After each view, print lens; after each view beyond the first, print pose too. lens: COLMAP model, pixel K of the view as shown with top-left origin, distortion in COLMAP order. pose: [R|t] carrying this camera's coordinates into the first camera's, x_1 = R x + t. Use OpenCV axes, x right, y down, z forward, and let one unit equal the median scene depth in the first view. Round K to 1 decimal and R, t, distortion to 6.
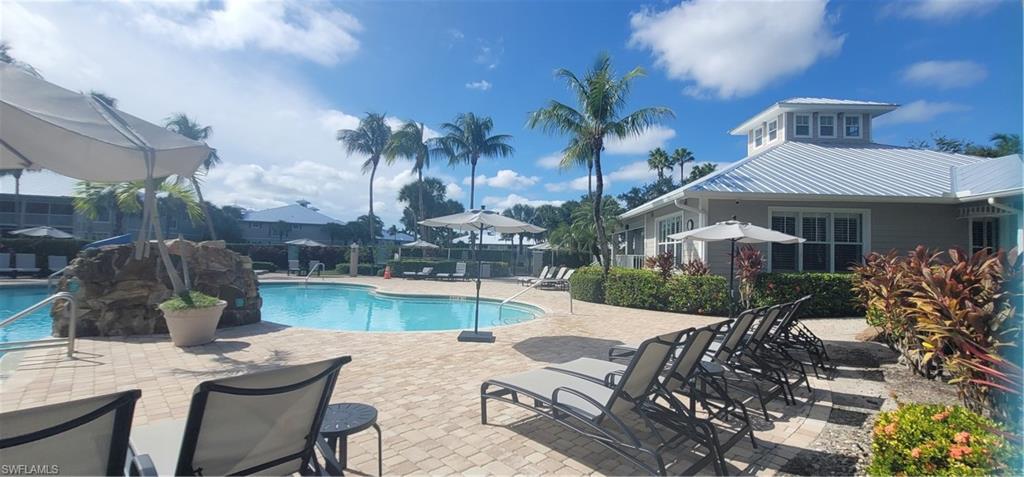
lens RADIAL K [[424.8, 0, 512.0], [0, 424.8, 238.5], [0, 0, 1]] dist [0.029673, 0.000079]
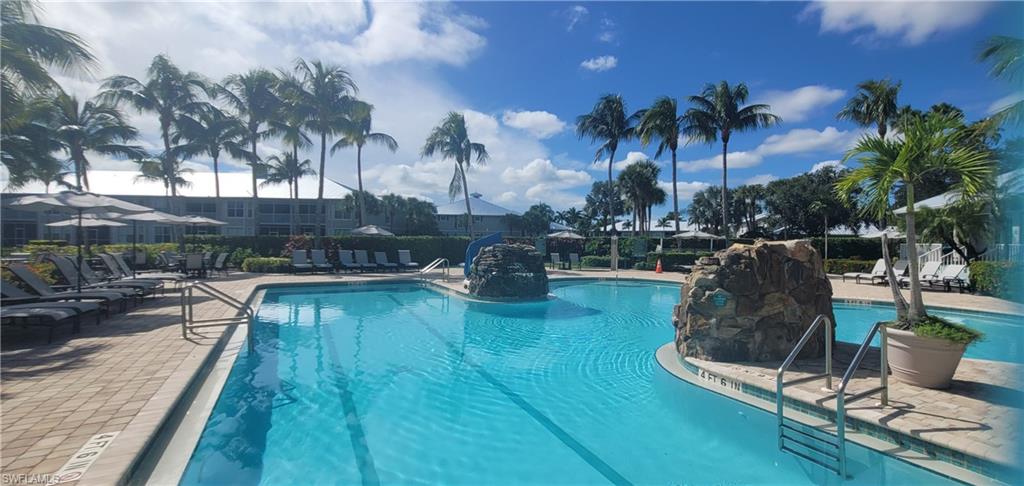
lens RADIAL K [[429.8, 0, 512.0], [0, 429.8, 243.0], [0, 0, 1]] dist [-0.000903, -0.000056]
pose [[0.962241, -0.013920, -0.271842, -0.137250], [0.024825, 0.999017, 0.036718, -0.004422], [0.271064, -0.042080, 0.961641, 0.013841]]
